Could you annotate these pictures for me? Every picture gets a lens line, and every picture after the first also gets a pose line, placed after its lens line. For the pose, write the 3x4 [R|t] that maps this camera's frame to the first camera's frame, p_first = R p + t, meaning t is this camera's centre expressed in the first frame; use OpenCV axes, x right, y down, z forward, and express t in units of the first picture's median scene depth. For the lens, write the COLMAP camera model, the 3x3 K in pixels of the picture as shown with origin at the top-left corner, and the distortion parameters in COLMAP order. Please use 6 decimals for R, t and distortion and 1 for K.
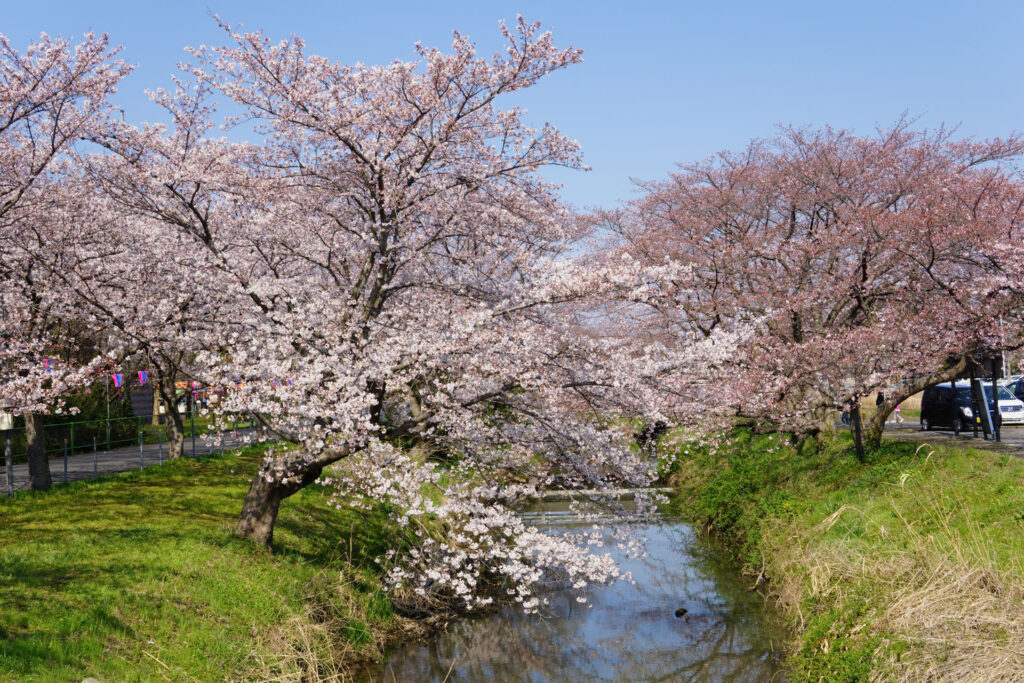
lens RADIAL K [[1346.5, 0, 512.0], [0, 1346.5, 341.5], [0, 0, 1]] dist [-0.013809, 0.080697]
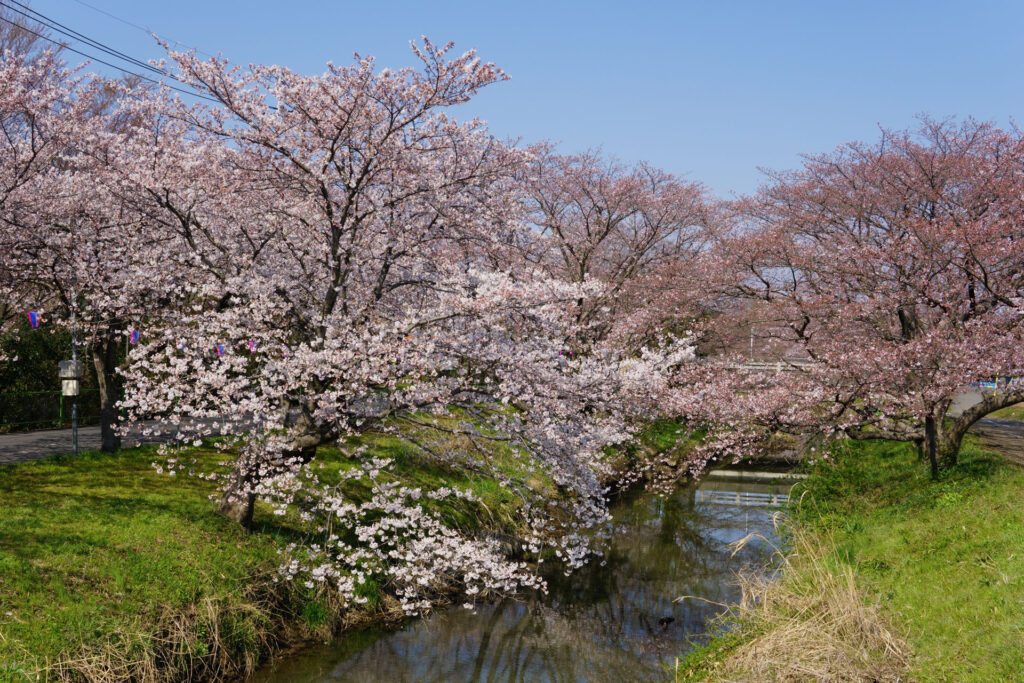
lens RADIAL K [[1346.5, 0, 512.0], [0, 1346.5, 341.5], [0, 0, 1]] dist [-0.013809, 0.080697]
pose [[0.975842, 0.053560, -0.211813, 0.285075], [-0.047103, 0.998262, 0.035416, -0.047332], [0.213341, -0.024584, 0.976668, 0.007051]]
